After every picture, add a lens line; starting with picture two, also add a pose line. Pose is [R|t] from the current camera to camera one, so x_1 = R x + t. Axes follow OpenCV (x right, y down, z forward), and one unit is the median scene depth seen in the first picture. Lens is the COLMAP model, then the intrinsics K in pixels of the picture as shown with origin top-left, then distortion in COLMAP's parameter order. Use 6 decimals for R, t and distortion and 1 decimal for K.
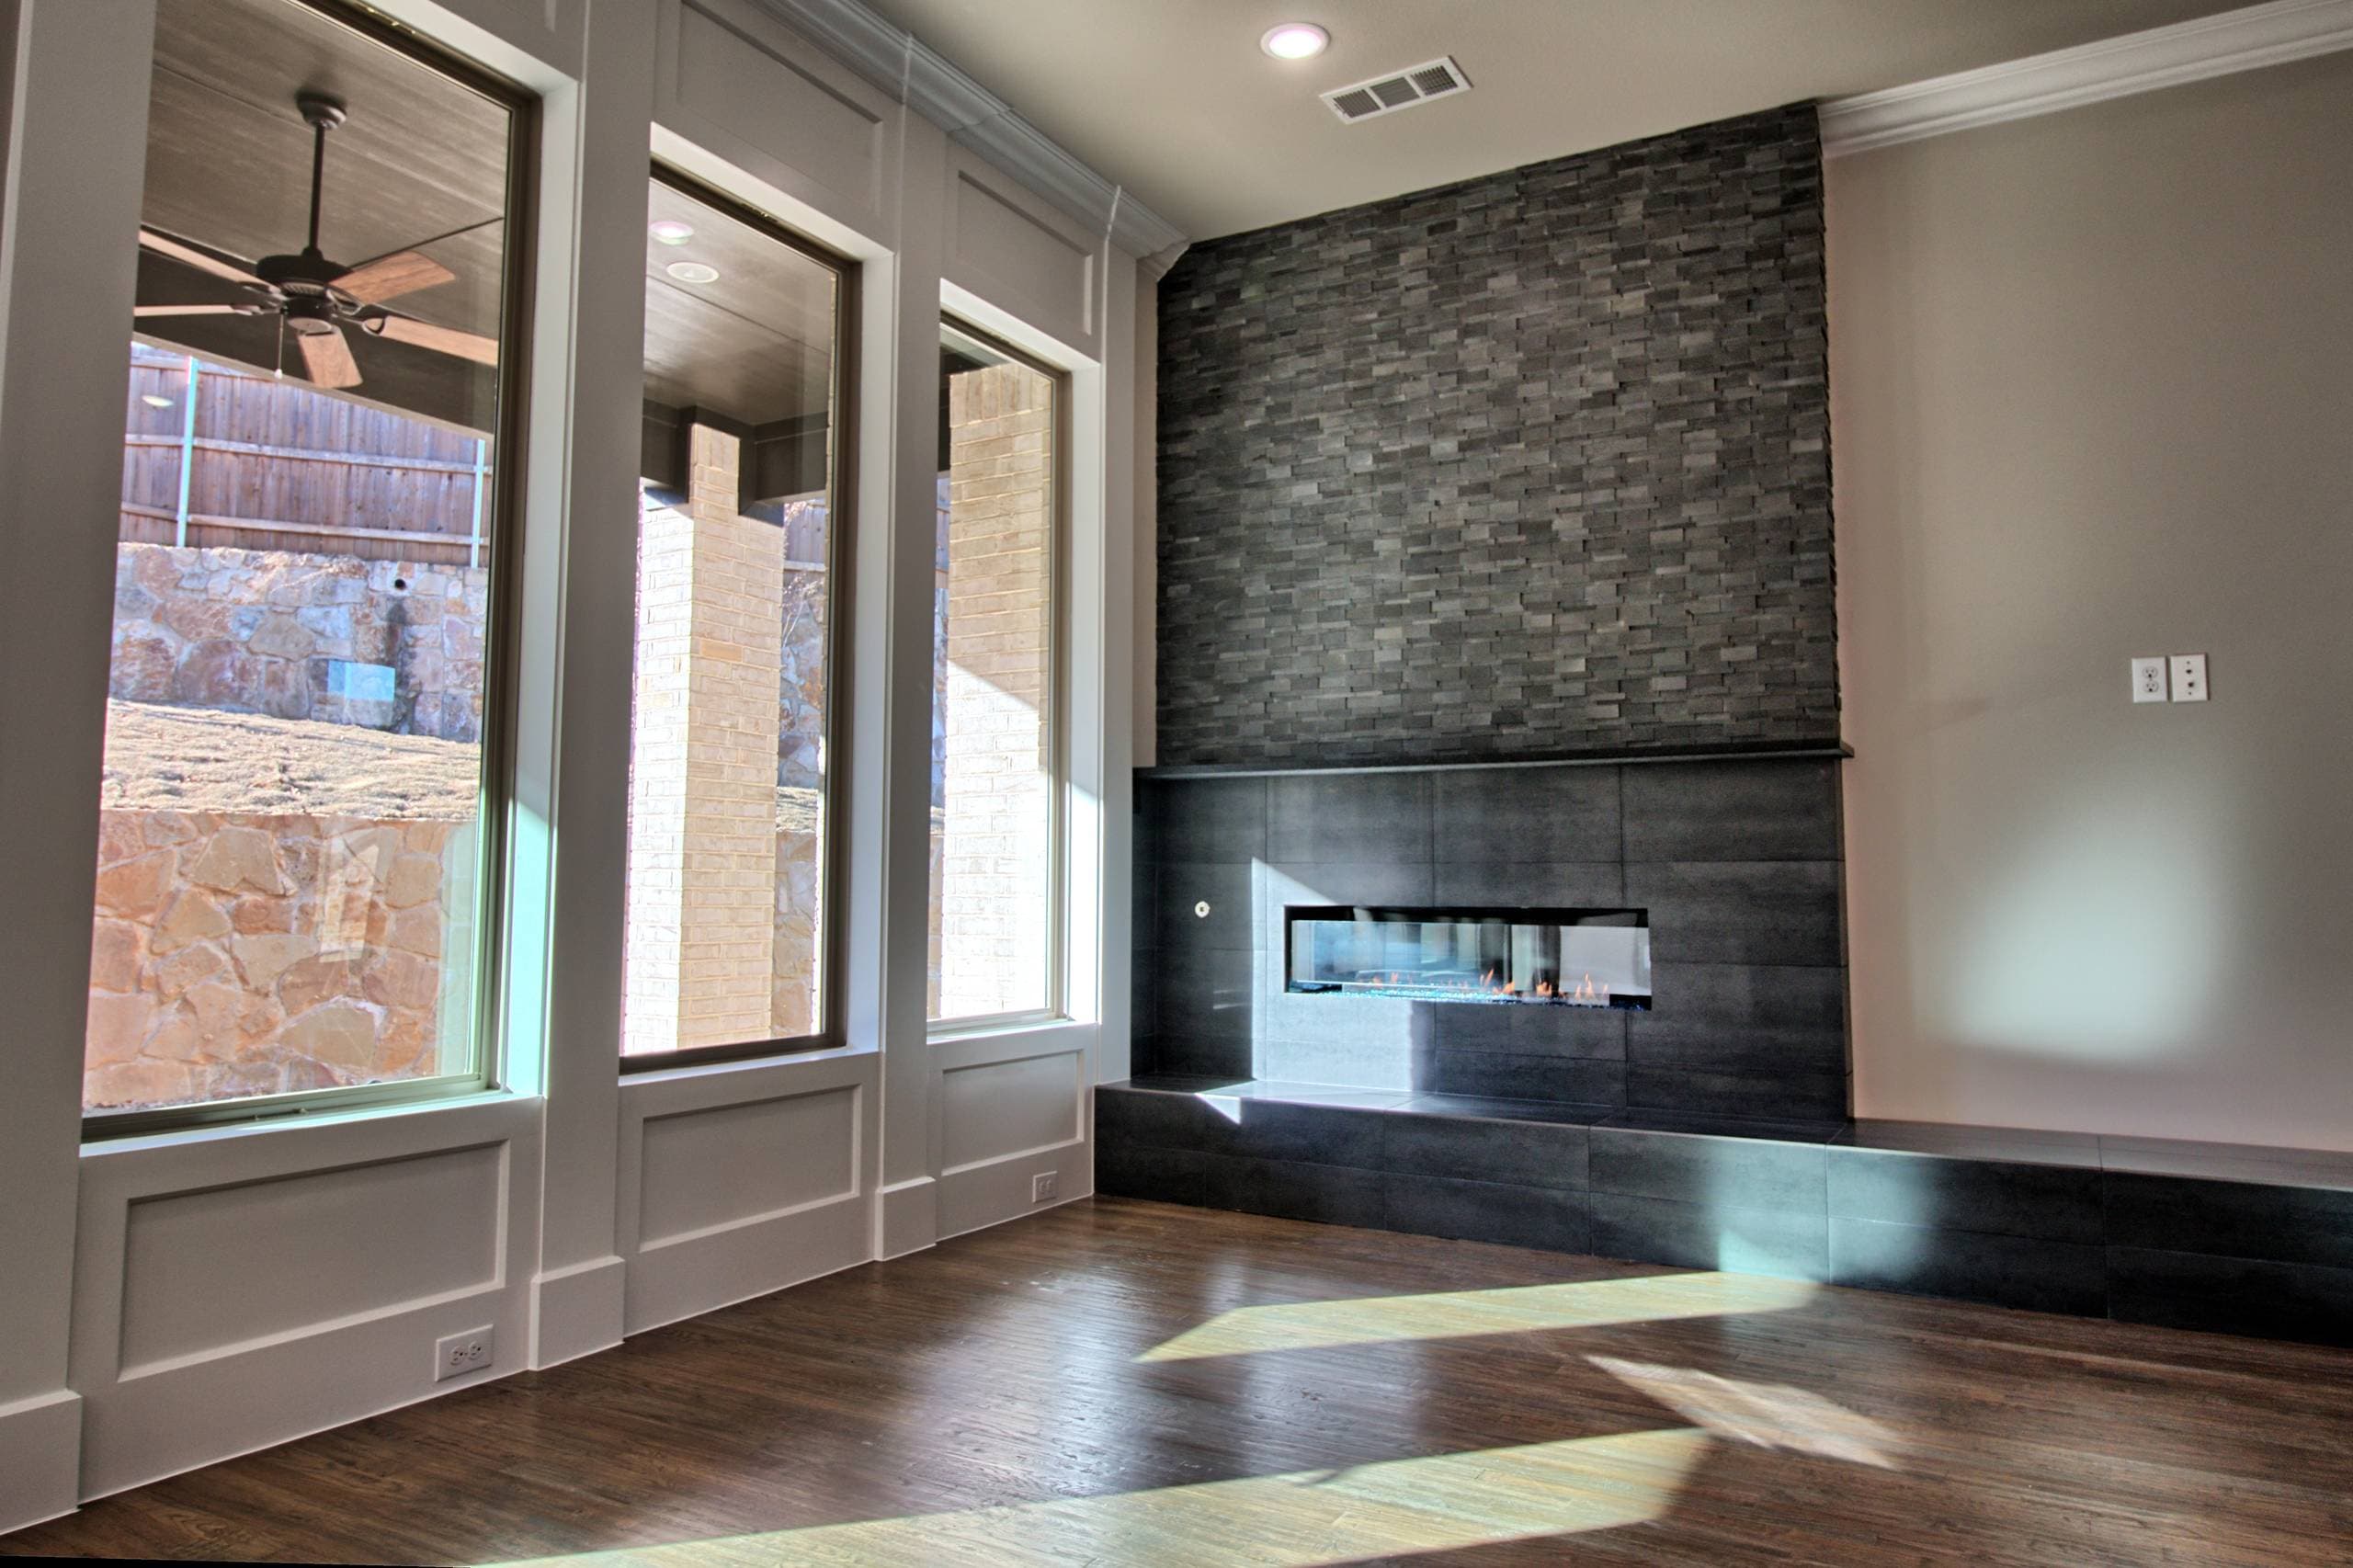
lens RADIAL K [[1536.8, 0, 1180.2], [0, 1536.8, 748.0], [0, 0, 1]] dist [0.001876, -0.000245]
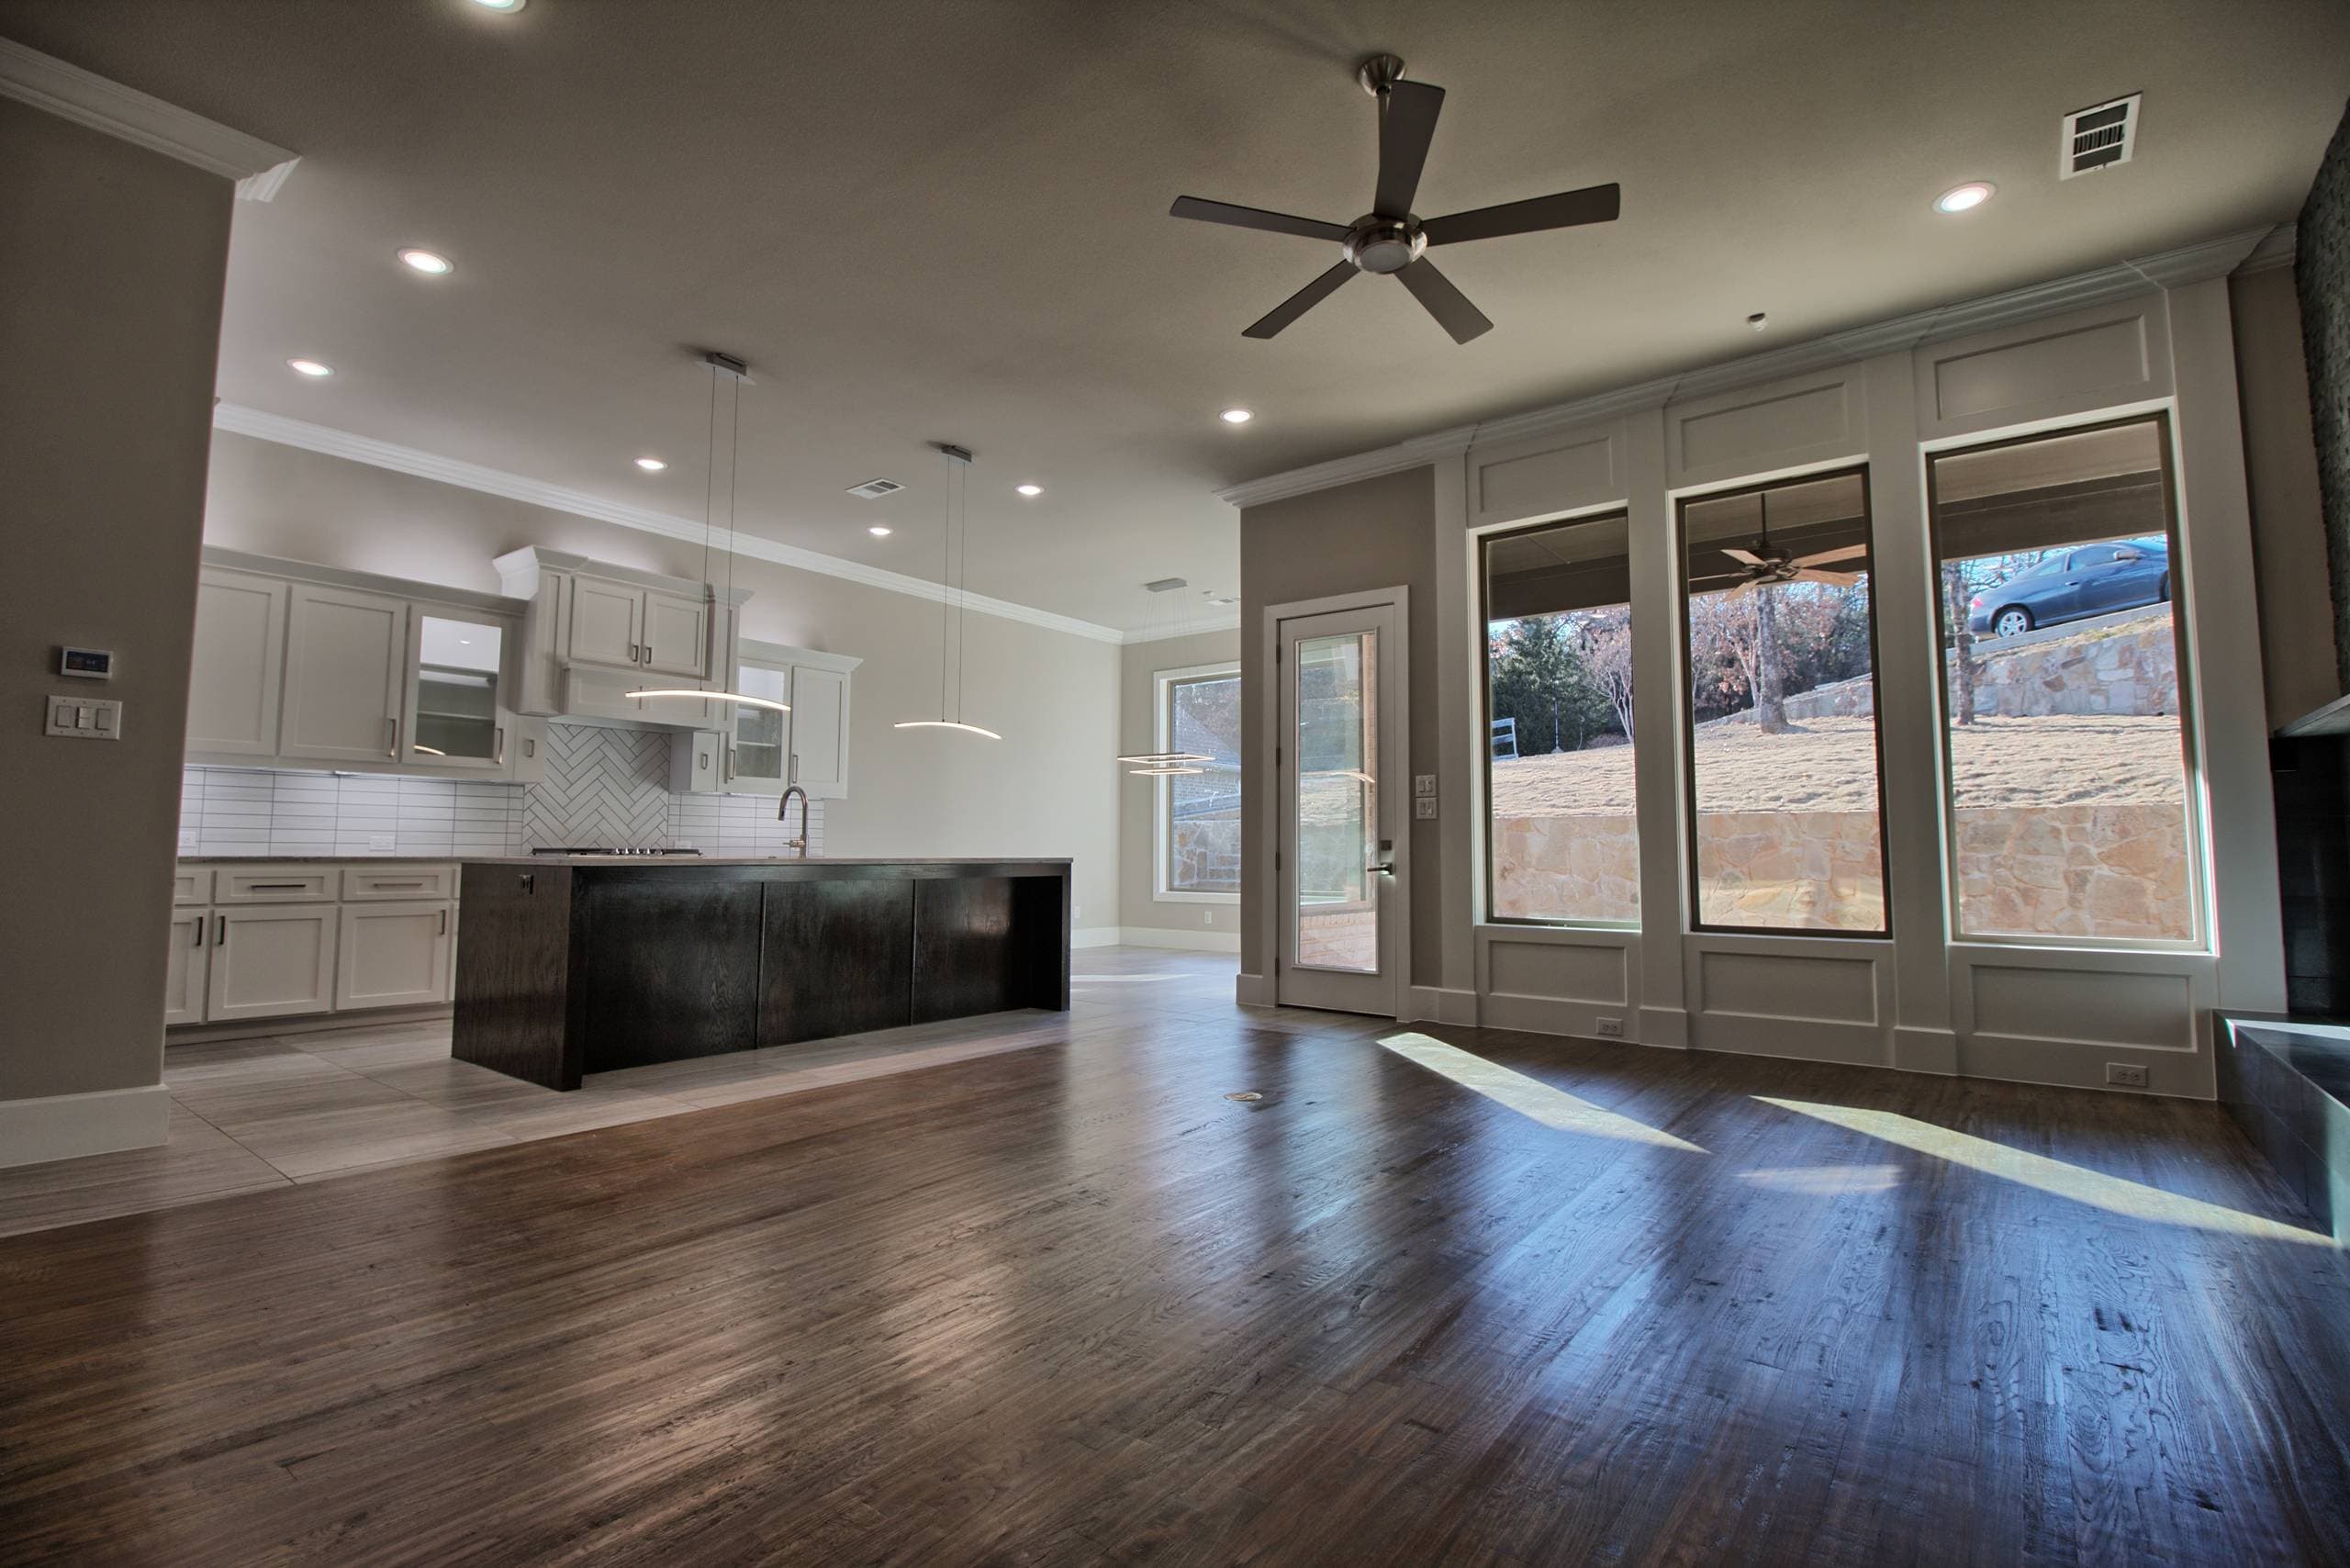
lens RADIAL K [[1075.0, 0, 1176.6], [0, 1075.0, 769.4], [0, 0, 1]] dist [-0.001593, -0.011306]
pose [[-0.131384, -0.086899, -0.987515, 0.854044], [0.084502, 0.991543, -0.098496, 0.050487], [0.987723, -0.096388, -0.122930, 0.329587]]
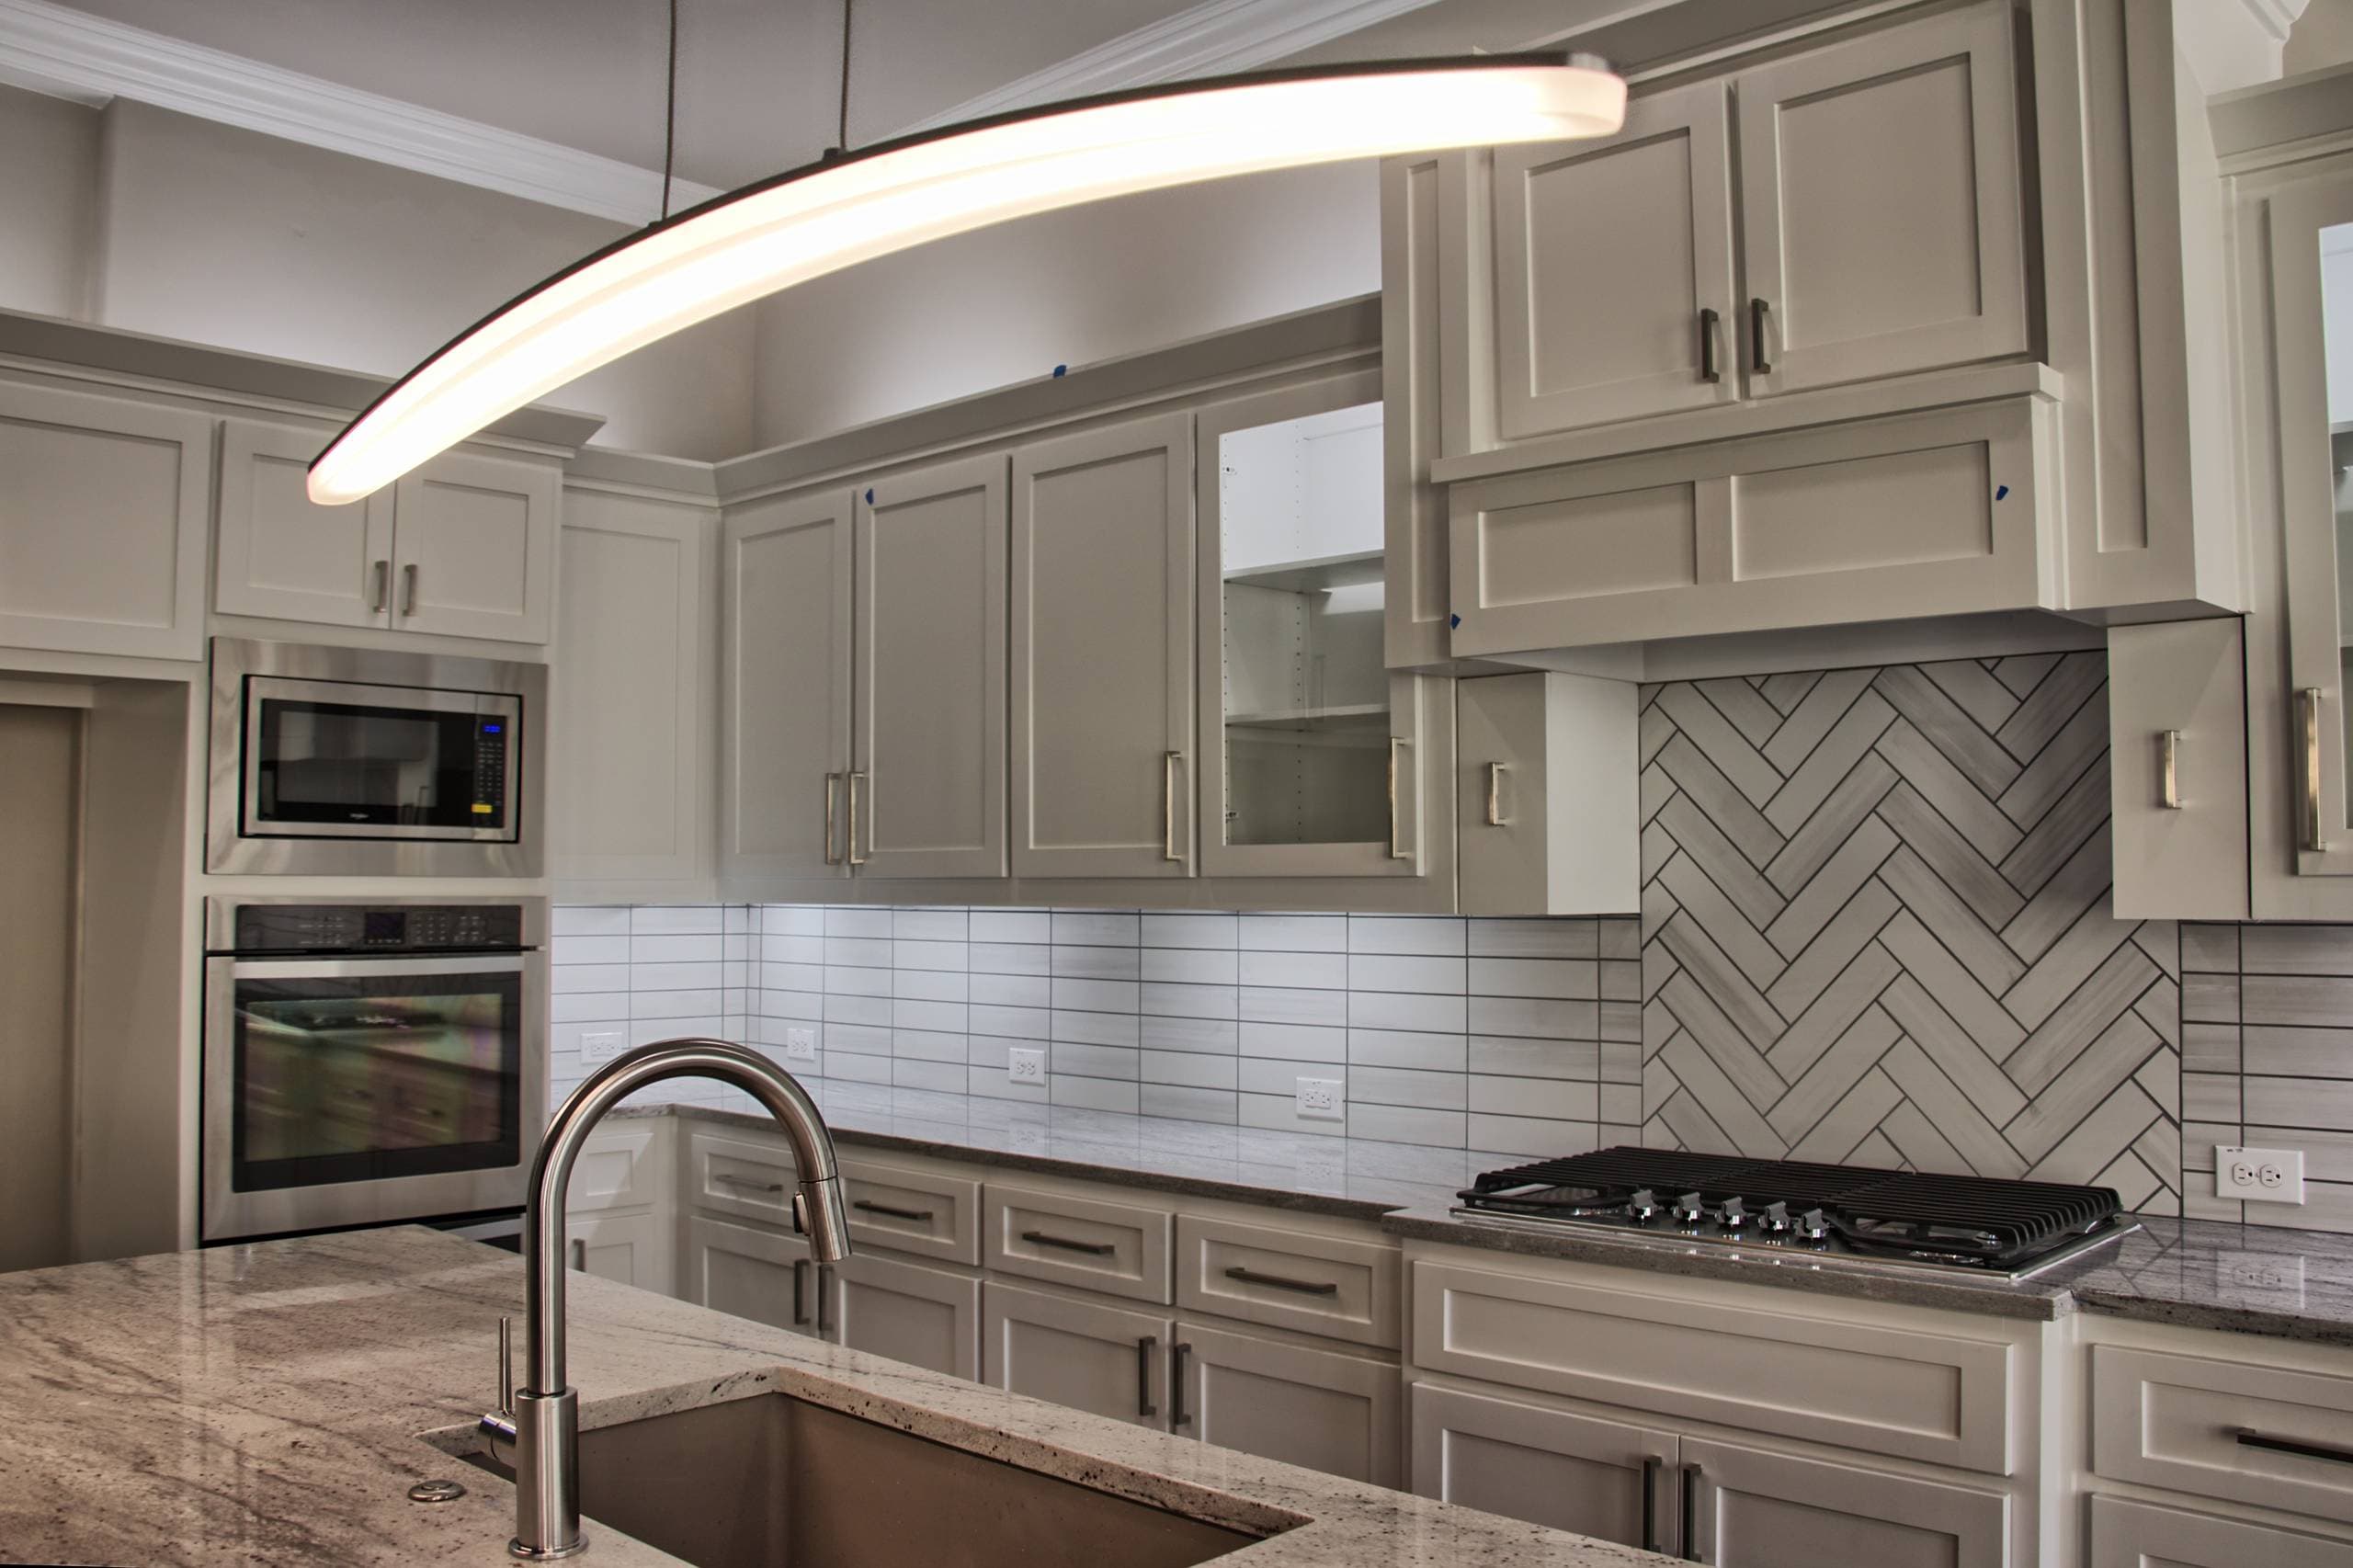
lens RADIAL K [[2004.9, 0, 1176.5], [0, 2004.9, 784.0], [0, 0, 1]] dist [-0.176572, 0.122738]
pose [[-0.972898, 0.005097, 0.231177, -0.403065], [-0.027038, 0.990391, -0.135625, -0.080964], [-0.229647, -0.138200, -0.963412, 0.065087]]
